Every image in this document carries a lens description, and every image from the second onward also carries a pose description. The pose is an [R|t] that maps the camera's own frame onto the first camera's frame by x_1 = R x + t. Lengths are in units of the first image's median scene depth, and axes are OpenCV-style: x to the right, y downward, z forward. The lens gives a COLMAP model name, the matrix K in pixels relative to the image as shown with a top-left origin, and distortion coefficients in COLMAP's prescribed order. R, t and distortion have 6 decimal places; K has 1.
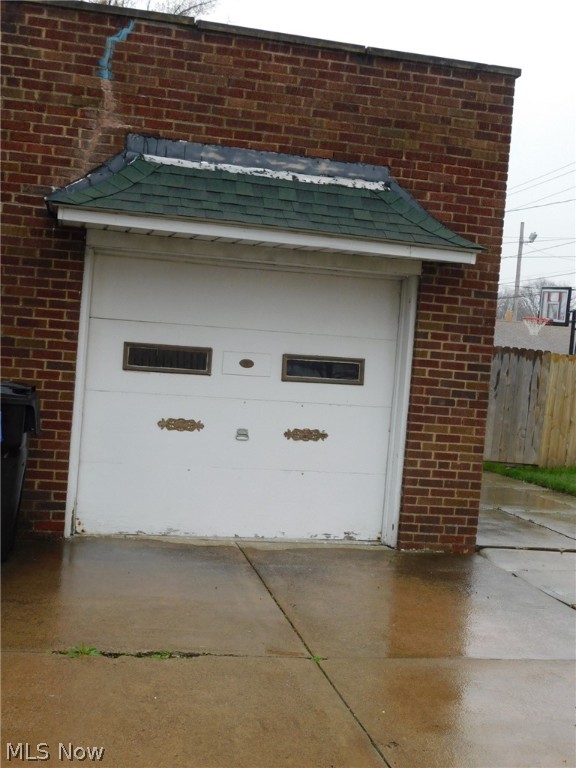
lens RADIAL K [[979.5, 0, 288.2], [0, 979.5, 387.7], [0, 0, 1]] dist [-0.005853, 0.000000]
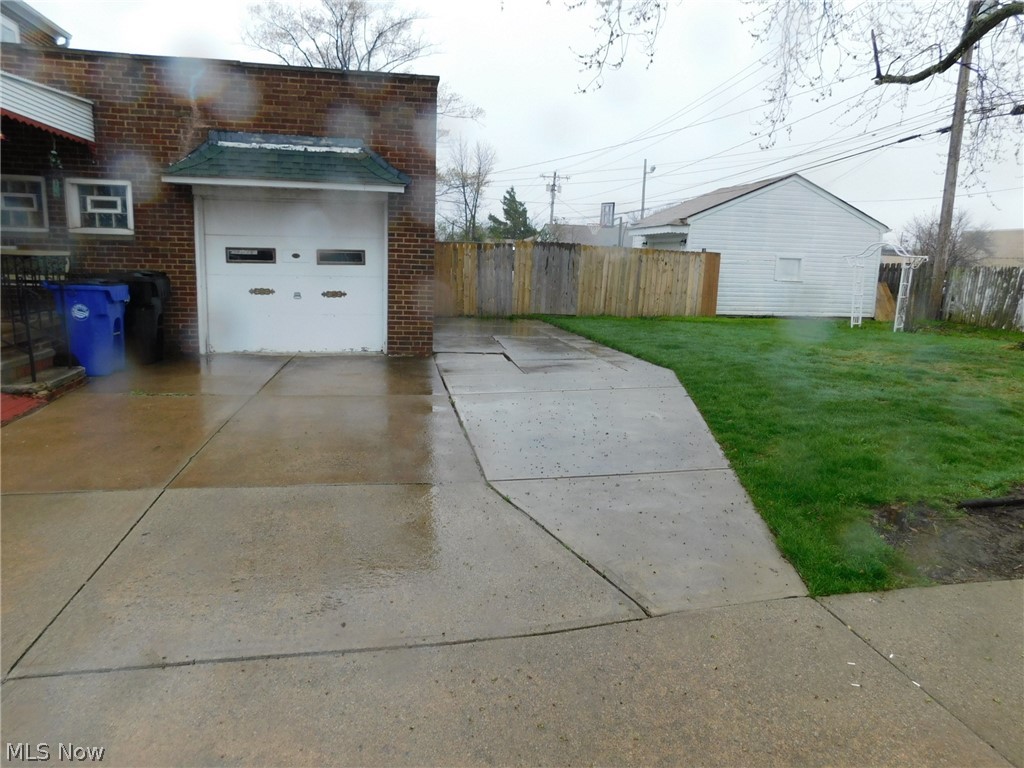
lens RADIAL K [[665.9, 0, 511.6], [0, 665.9, 377.4], [0, 0, 1]] dist [-0.064402, 0.040717]
pose [[0.998111, -0.036603, -0.049345, 0.413994], [0.043232, 0.989098, 0.140772, 0.043576], [0.043654, -0.142639, 0.988812, -0.222726]]
